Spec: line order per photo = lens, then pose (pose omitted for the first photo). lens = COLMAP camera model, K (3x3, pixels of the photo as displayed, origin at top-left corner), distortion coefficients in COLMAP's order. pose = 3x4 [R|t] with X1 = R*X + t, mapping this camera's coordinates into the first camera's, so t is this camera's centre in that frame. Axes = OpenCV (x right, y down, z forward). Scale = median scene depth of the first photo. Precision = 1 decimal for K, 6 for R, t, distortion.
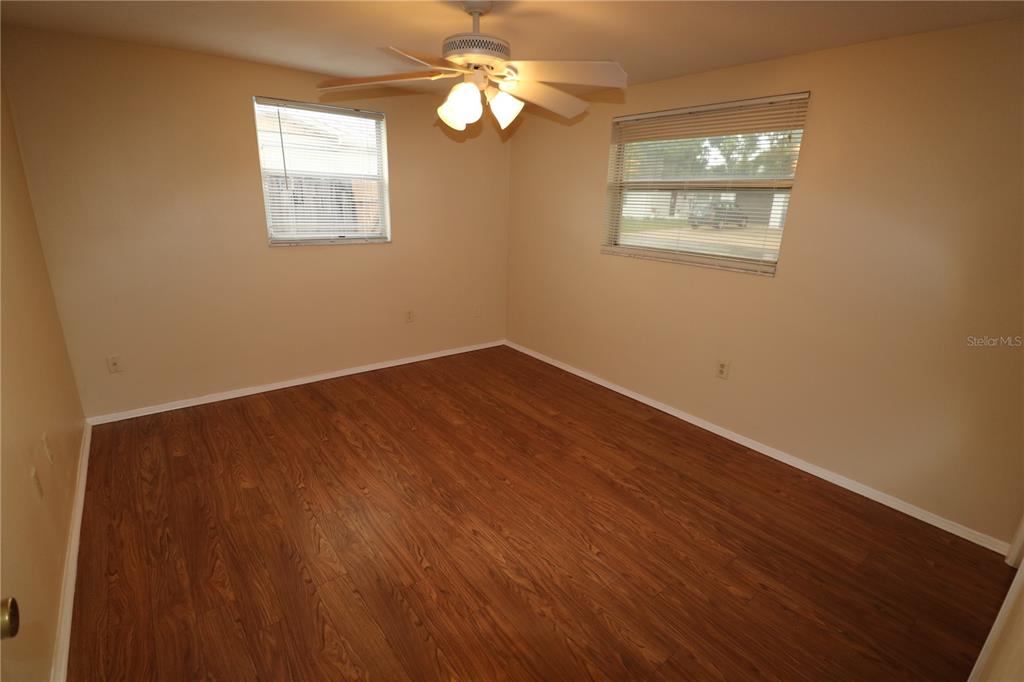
lens RADIAL K [[476.4, 0, 510.3], [0, 476.4, 347.2], [0, 0, 1]] dist [0.000561, -0.011936]
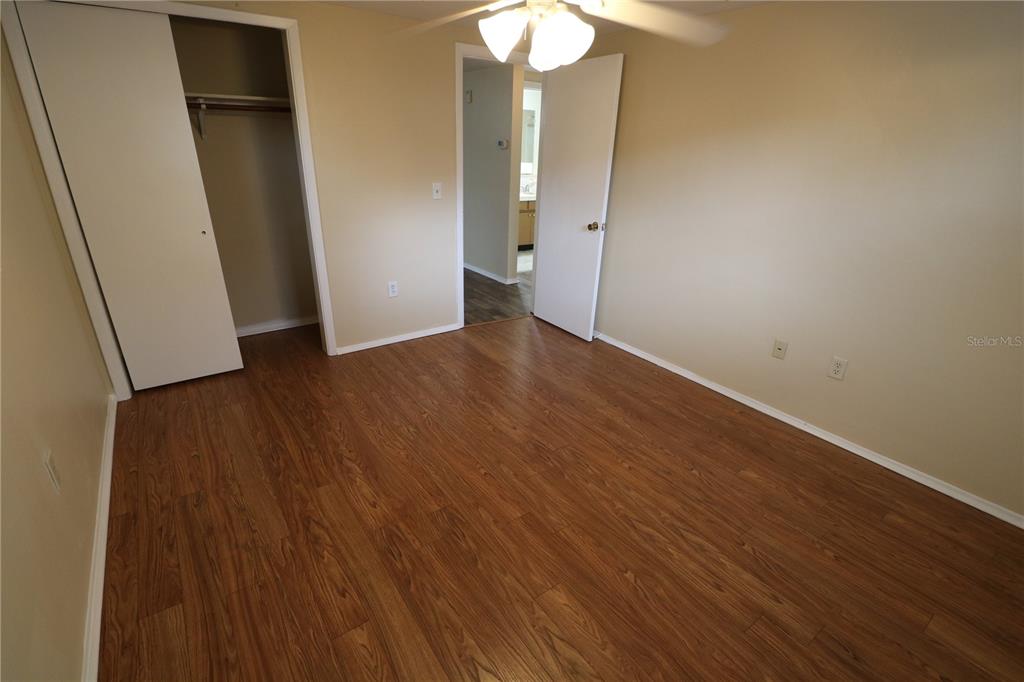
lens RADIAL K [[476.4, 0, 510.3], [0, 476.4, 347.2], [0, 0, 1]] dist [0.000561, -0.011936]
pose [[-0.996998, -0.076230, 0.013540, -0.049918], [-0.049505, 0.762129, 0.645529, -0.456855], [-0.059528, 0.642922, -0.763615, 1.423645]]
